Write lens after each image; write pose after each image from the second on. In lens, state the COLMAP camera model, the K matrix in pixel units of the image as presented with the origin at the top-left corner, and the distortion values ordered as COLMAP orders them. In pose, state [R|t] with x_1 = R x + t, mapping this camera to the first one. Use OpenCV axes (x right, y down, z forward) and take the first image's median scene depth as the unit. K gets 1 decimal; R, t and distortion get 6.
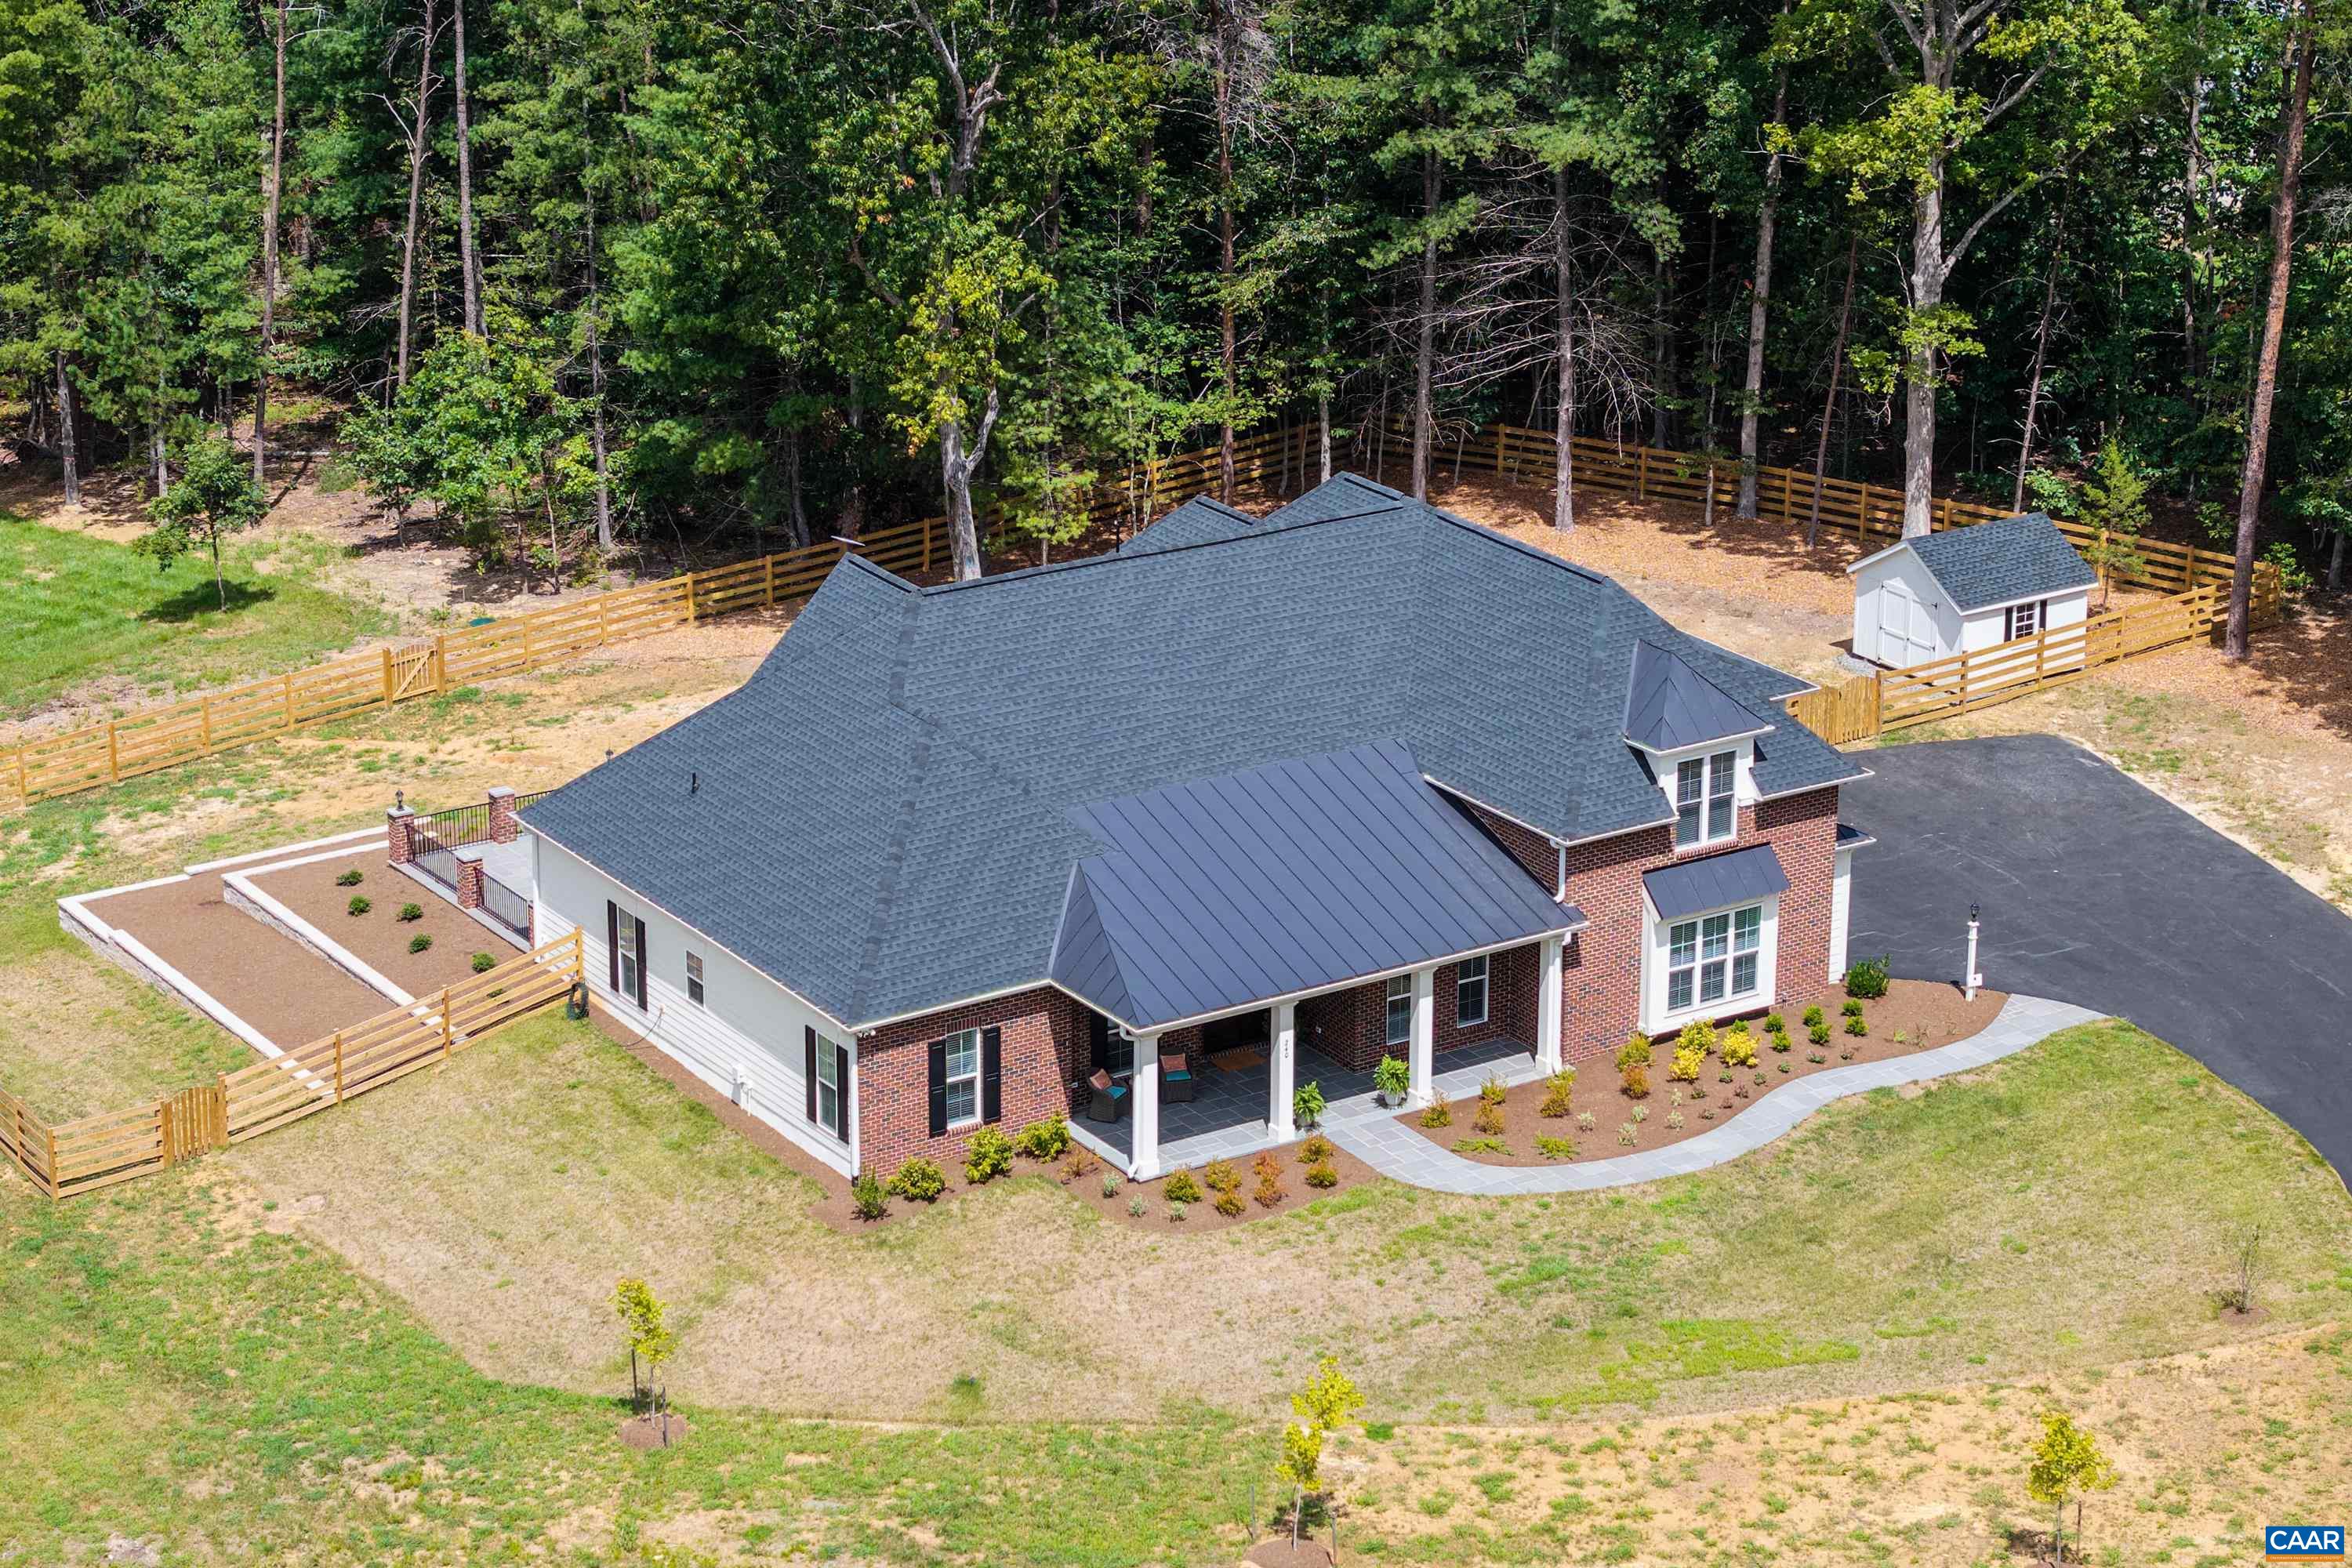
lens RADIAL K [[5345.7, 0, 1173.0], [0, 5345.7, 784.1], [0, 0, 1]] dist [-0.163410, 0.000000]
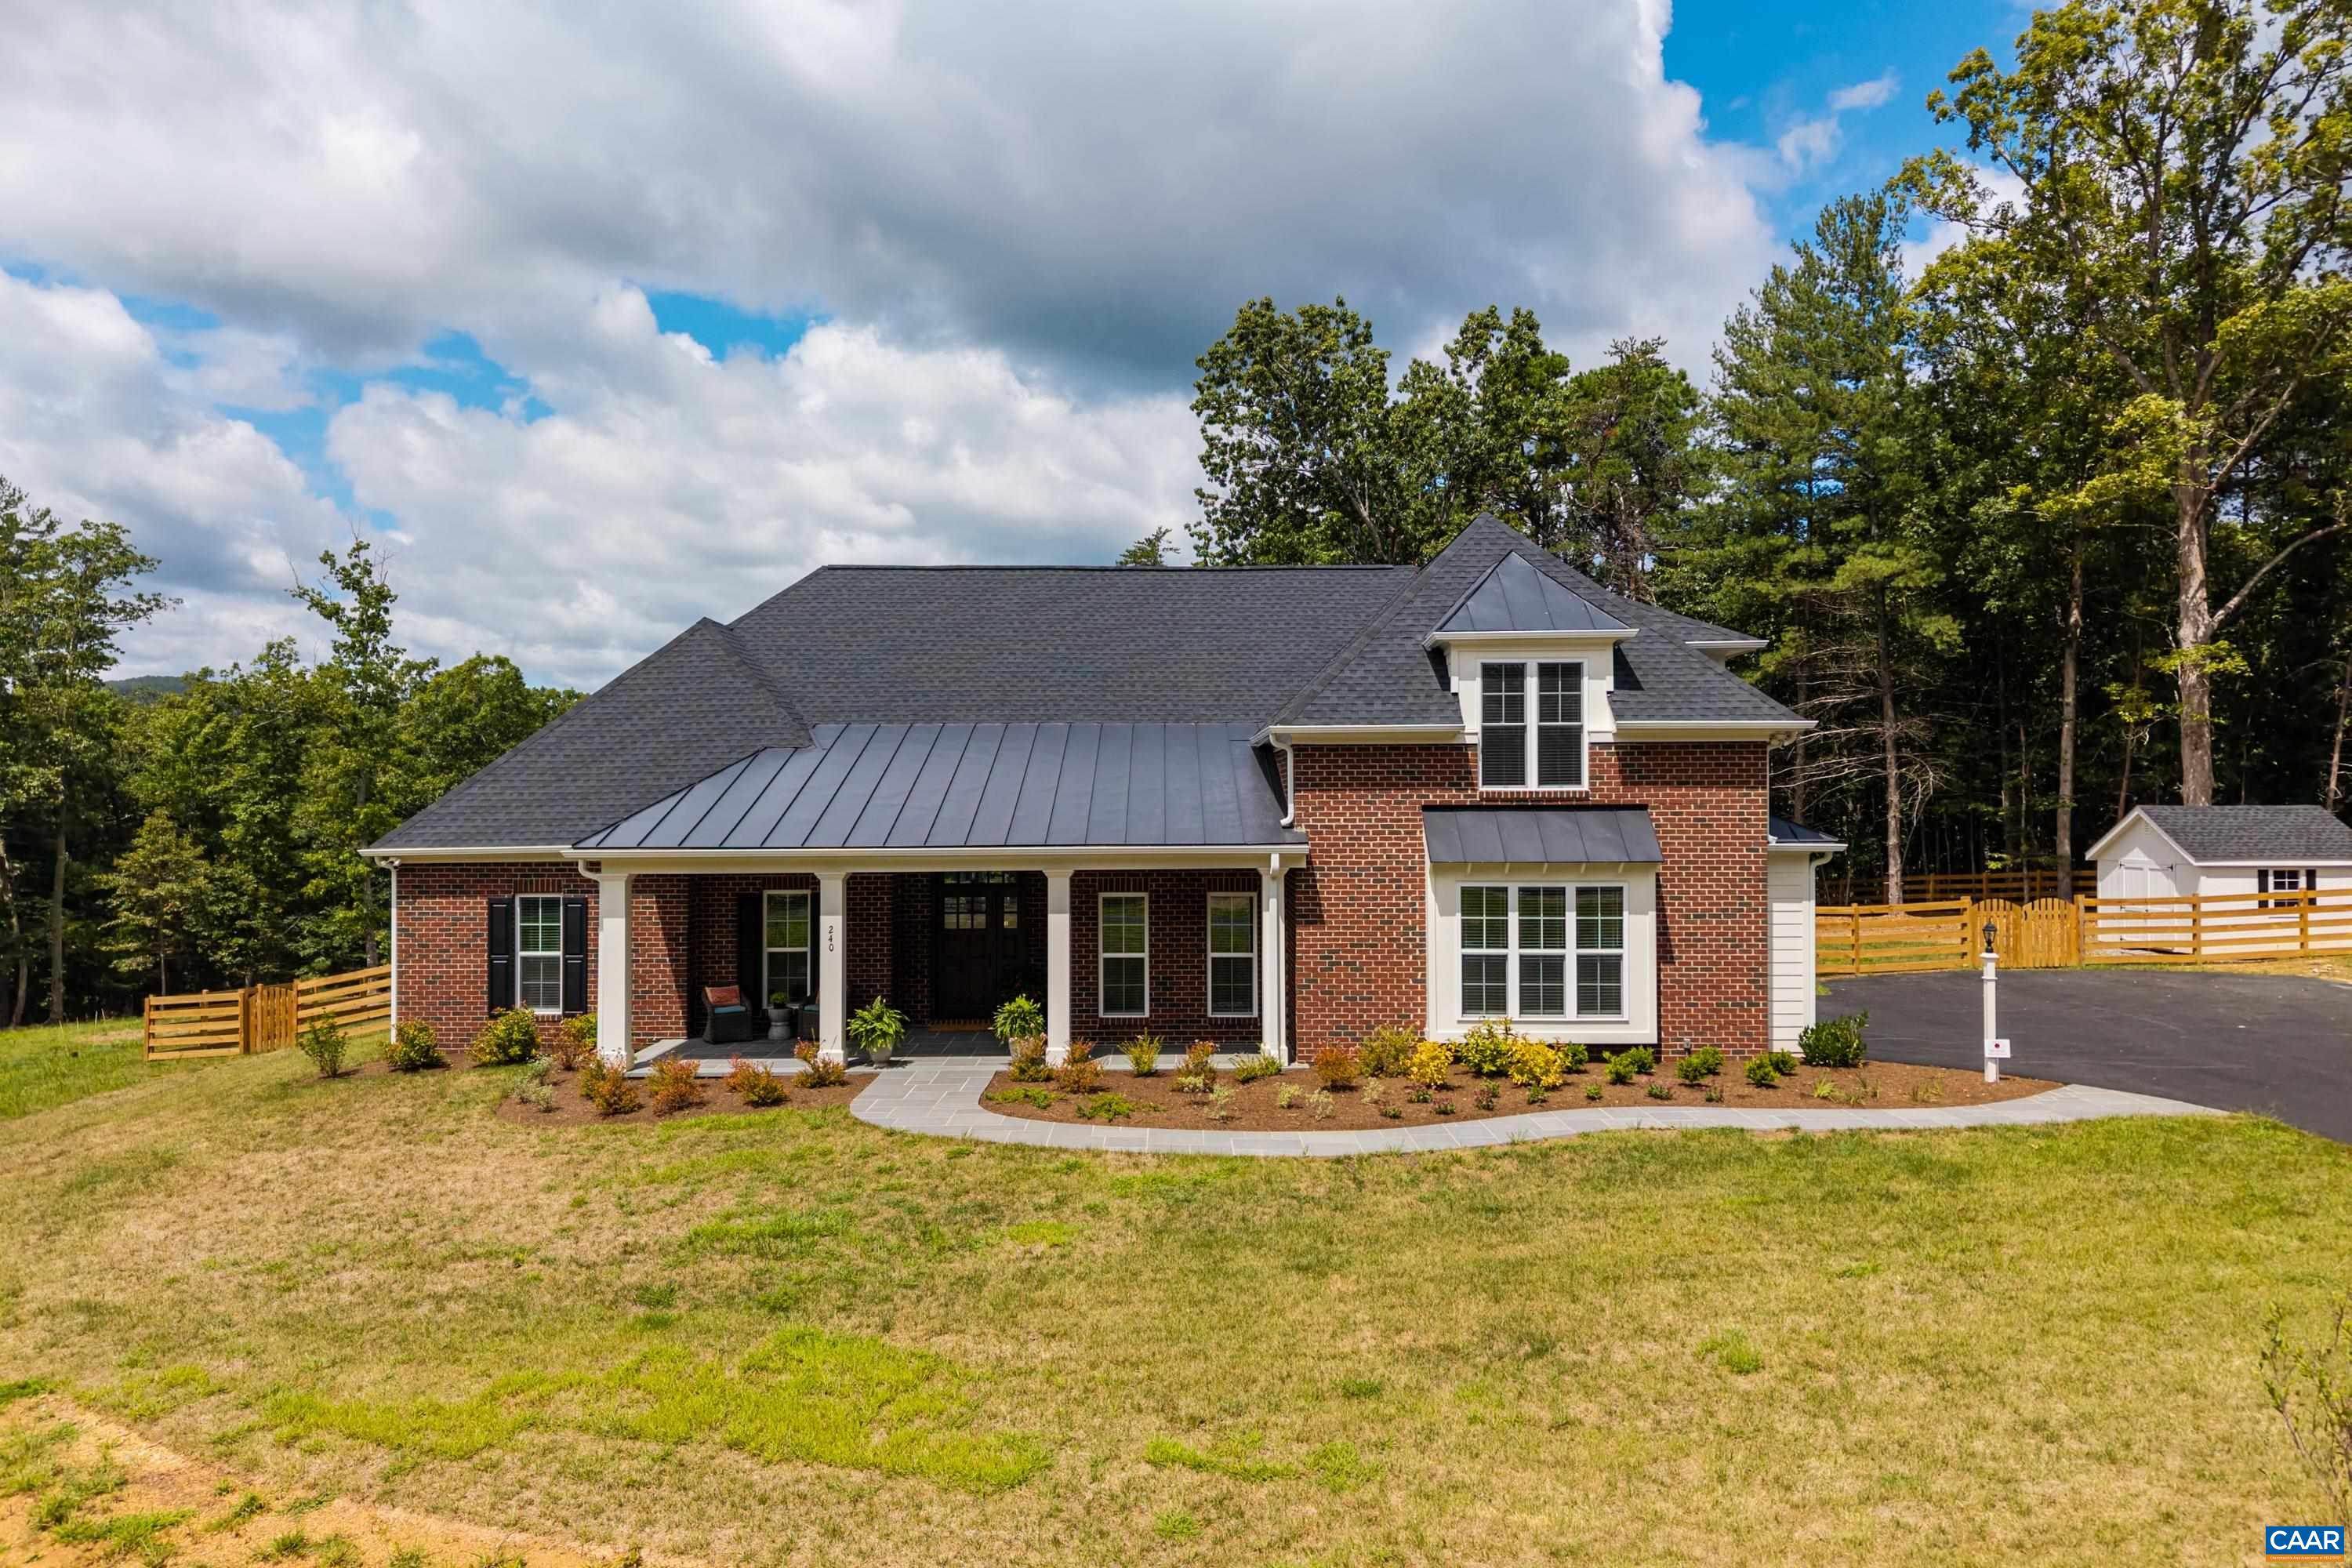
lens RADIAL K [[1560.1, 0, 1194.9], [0, 1560.1, 802.3], [0, 0, 1]] dist [0.017788, -0.014463]
pose [[0.843684, -0.011657, -0.536713, 0.145834], [-0.169024, 0.943150, -0.286180, 0.068184], [0.509537, 0.332163, 0.793750, 0.671083]]
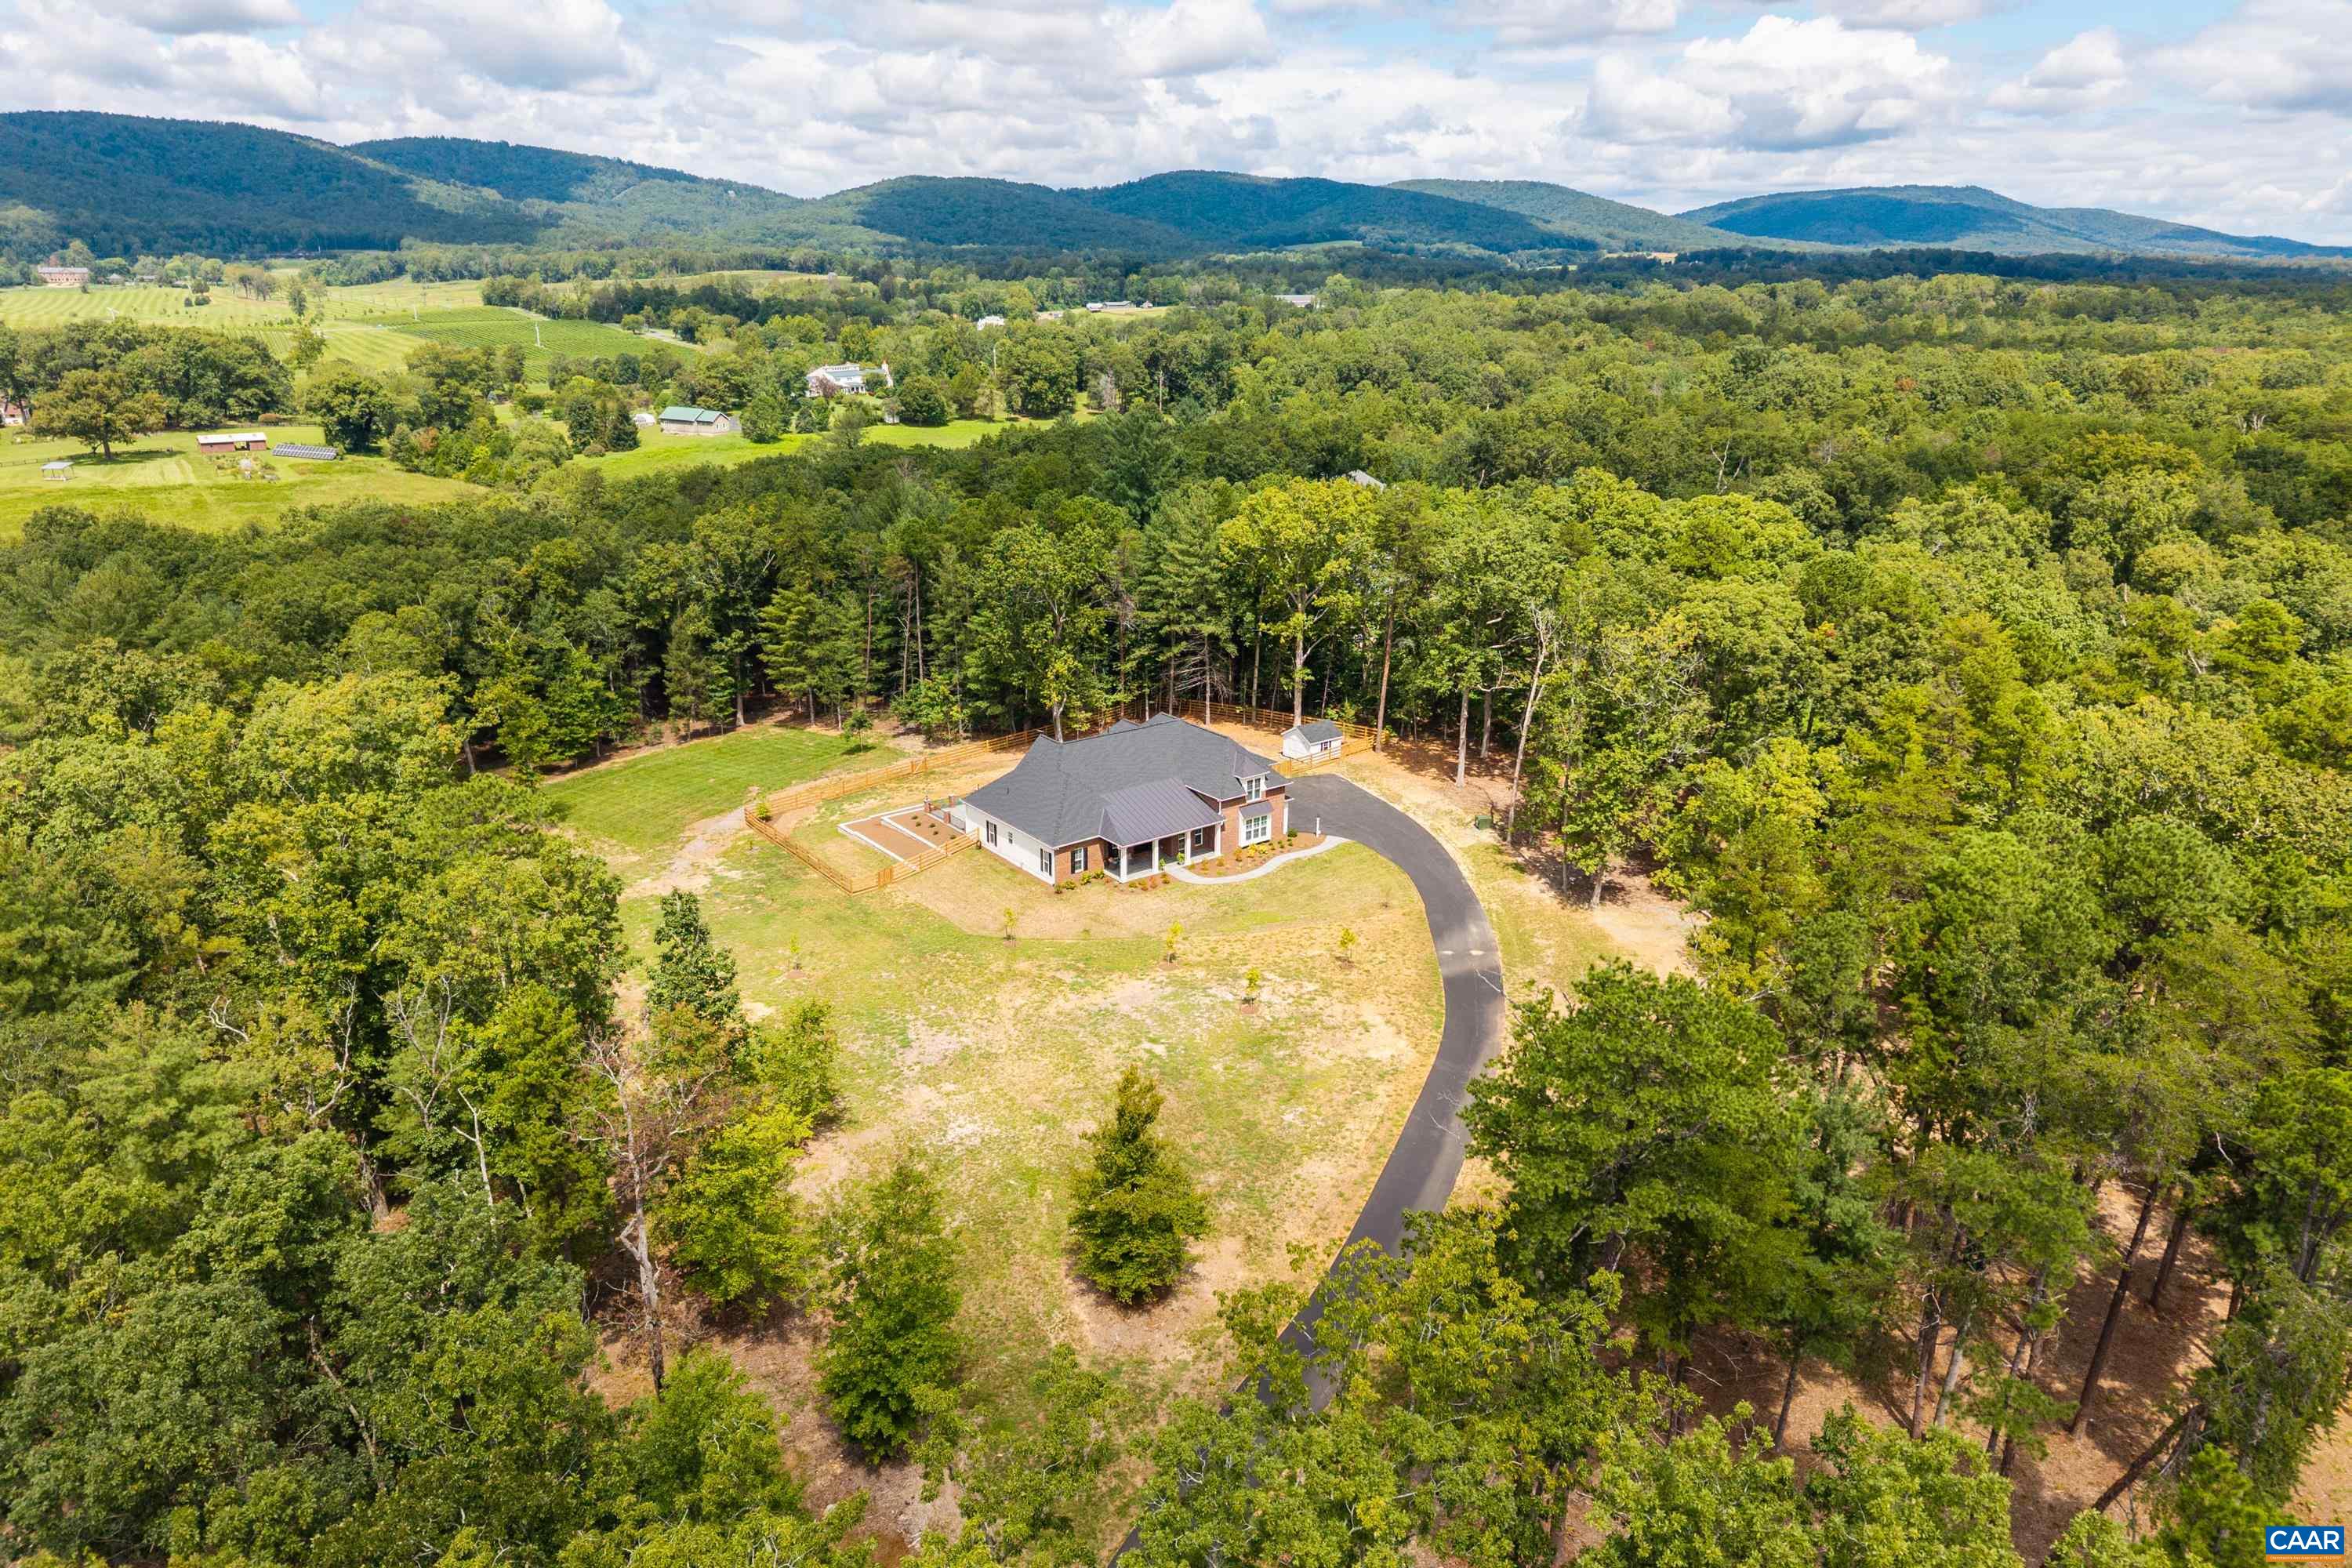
lens RADIAL K [[1560.1, 0, 1176.4], [0, 1560.1, 798.9], [0, 0, 1]] dist [0.017788, -0.014463]
pose [[0.996881, -0.020447, 0.076223, -0.043497], [0.020631, 0.999786, -0.001631, 0.008925], [-0.076174, 0.003199, 0.997089, -0.168266]]
